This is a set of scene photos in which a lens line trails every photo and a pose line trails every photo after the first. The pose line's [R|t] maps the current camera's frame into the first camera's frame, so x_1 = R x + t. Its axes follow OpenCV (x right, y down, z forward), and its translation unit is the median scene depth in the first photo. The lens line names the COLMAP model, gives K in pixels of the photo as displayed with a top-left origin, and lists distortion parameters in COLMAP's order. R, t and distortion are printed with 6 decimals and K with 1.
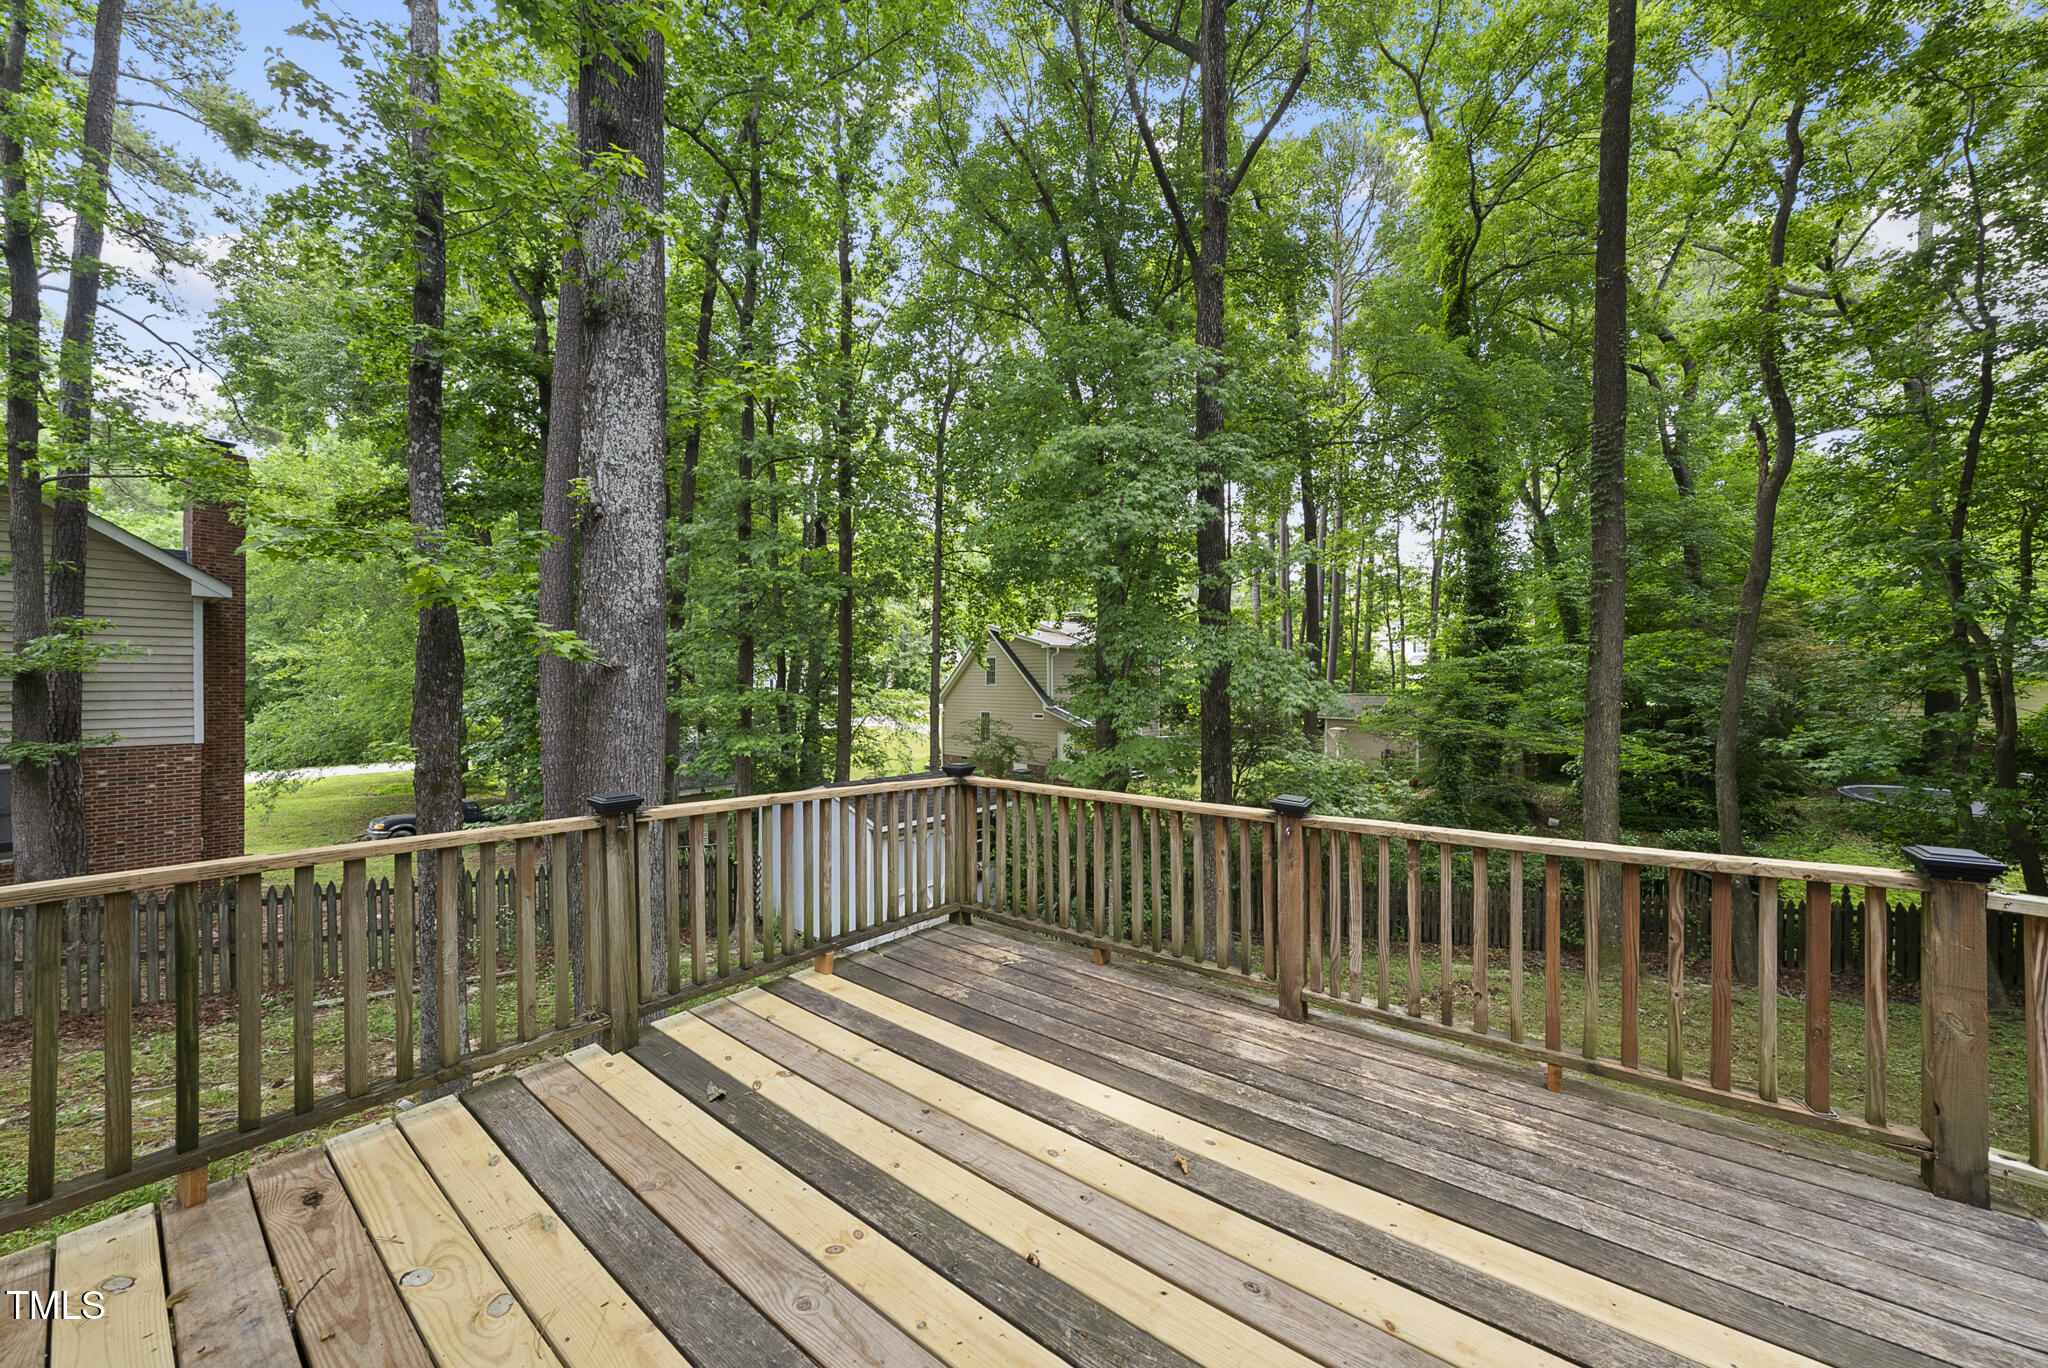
lens RADIAL K [[705.1, 0, 1024.0], [0, 705.1, 684.0], [0, 0, 1]] dist [-0.001639, -0.000358]
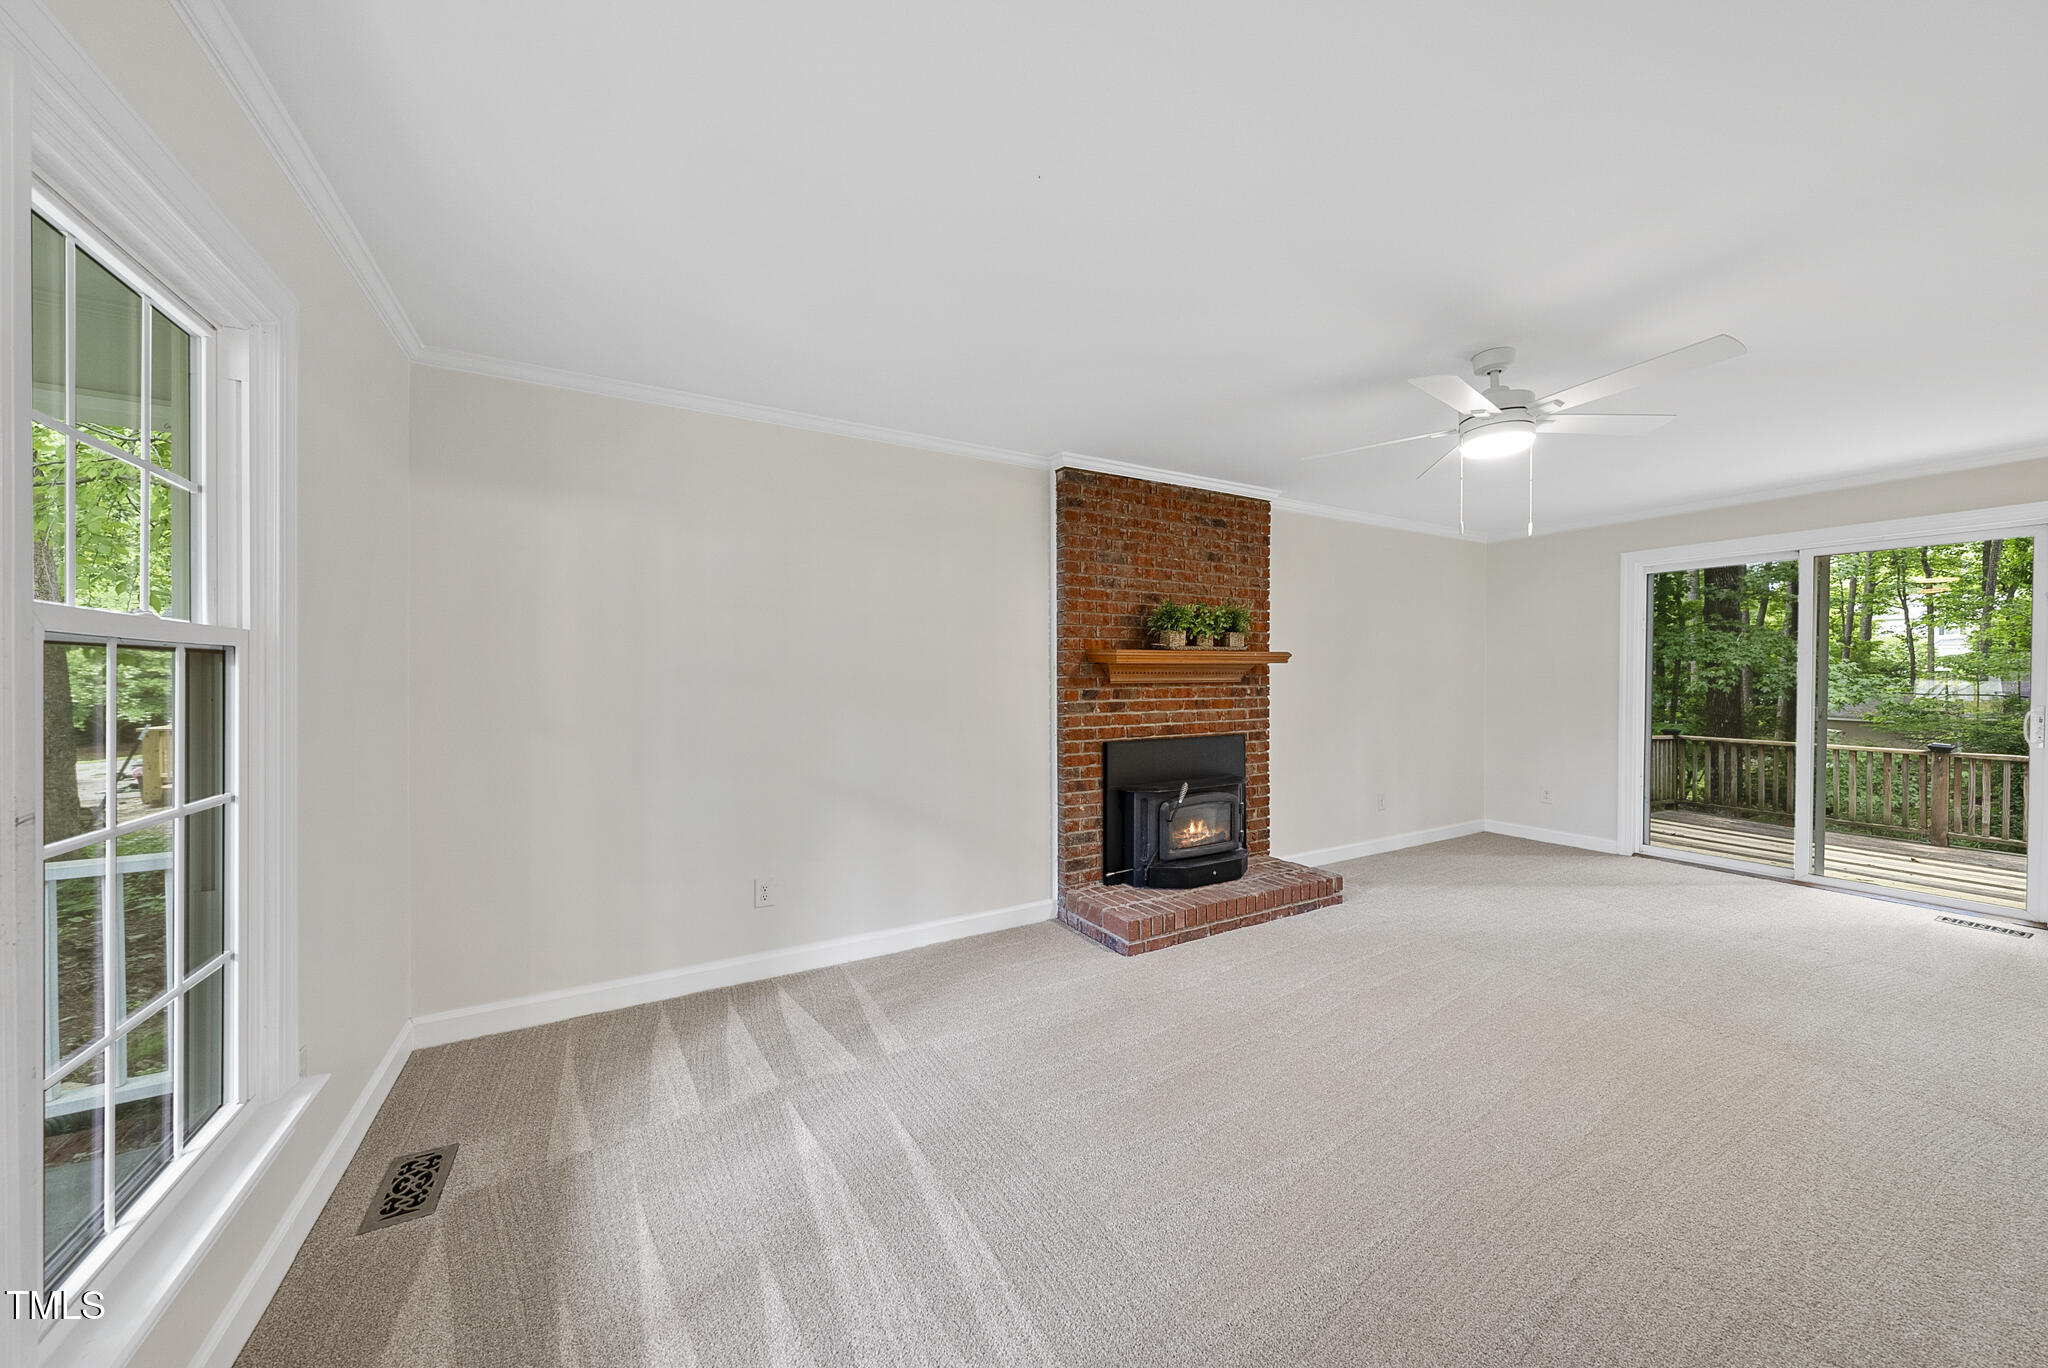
lens RADIAL K [[705.1, 0, 1024.0], [0, 705.1, 684.0], [0, 0, 1]] dist [-0.001639, -0.000358]
pose [[0.914069, 0.005922, -0.405516, -0.078811], [-0.002866, 0.999963, 0.008143, -0.000210], [0.405549, -0.006281, 0.914052, -0.145307]]
